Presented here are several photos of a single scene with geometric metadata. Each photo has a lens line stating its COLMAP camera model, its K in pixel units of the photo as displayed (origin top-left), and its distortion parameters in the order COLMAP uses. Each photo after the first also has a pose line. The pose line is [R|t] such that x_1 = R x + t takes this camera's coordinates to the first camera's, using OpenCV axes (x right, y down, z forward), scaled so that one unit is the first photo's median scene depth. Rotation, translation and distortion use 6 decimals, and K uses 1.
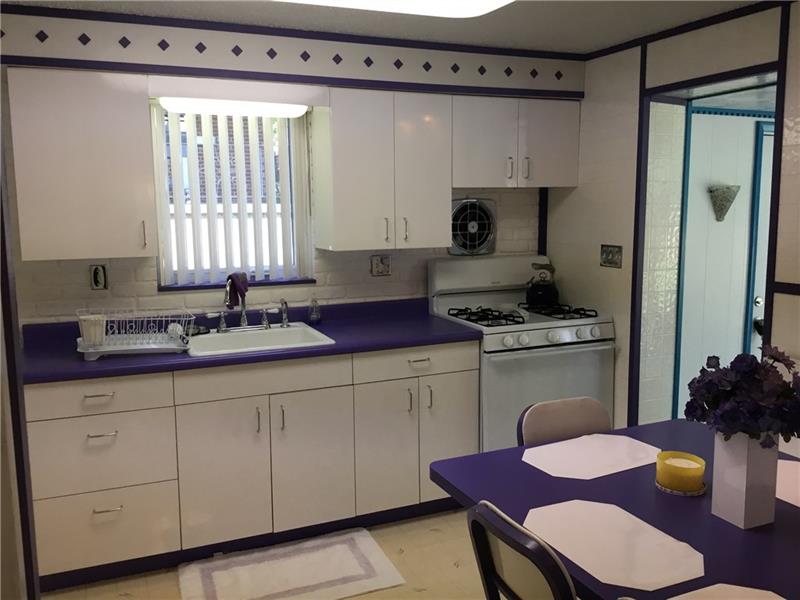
lens RADIAL K [[723.0, 0, 398.2], [0, 723.0, 300.7], [0, 0, 1]] dist [0.081876, -0.134364]
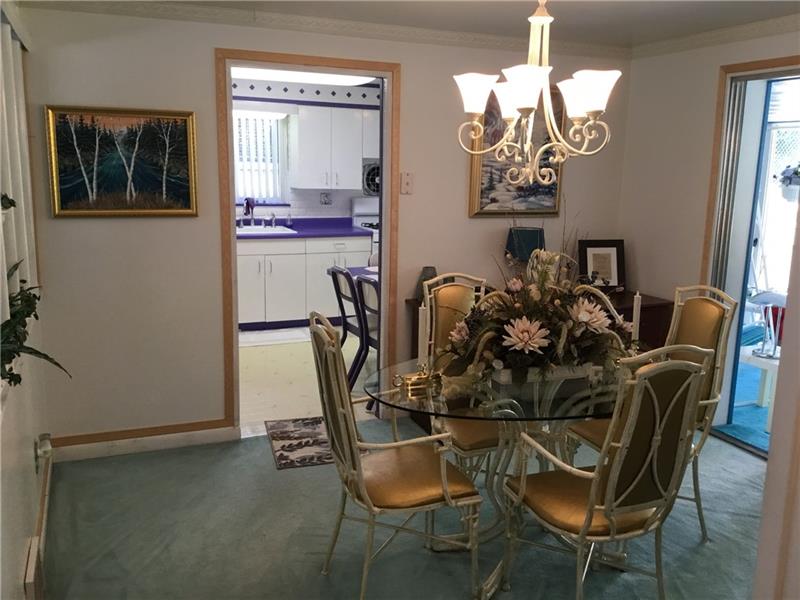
lens RADIAL K [[723.0, 0, 402.3], [0, 723.0, 302.3], [0, 0, 1]] dist [0.081876, -0.134364]
pose [[0.999593, 0.027760, 0.006594, 0.184582], [-0.028049, 0.998422, 0.048656, 0.133314], [-0.005233, -0.048821, 0.998794, -0.967458]]
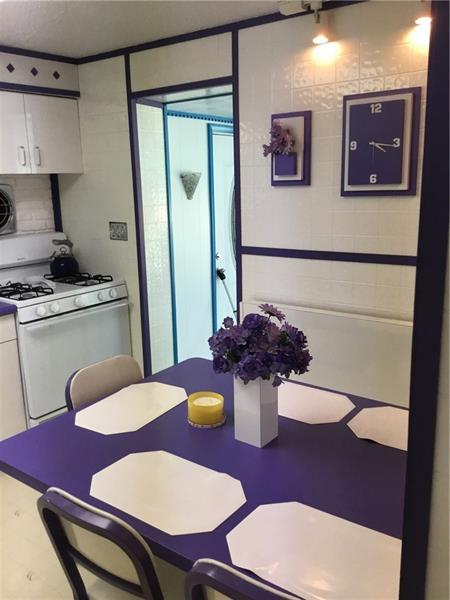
lens RADIAL K [[542.3, 0, 226.9], [0, 542.3, 303.9], [0, 0, 1]] dist [0.081876, -0.134364]
pose [[0.870401, -0.121946, 0.477002, -0.003394], [0.080846, 0.991090, 0.105850, -0.022556], [-0.485660, -0.053568, 0.872505, 0.101122]]
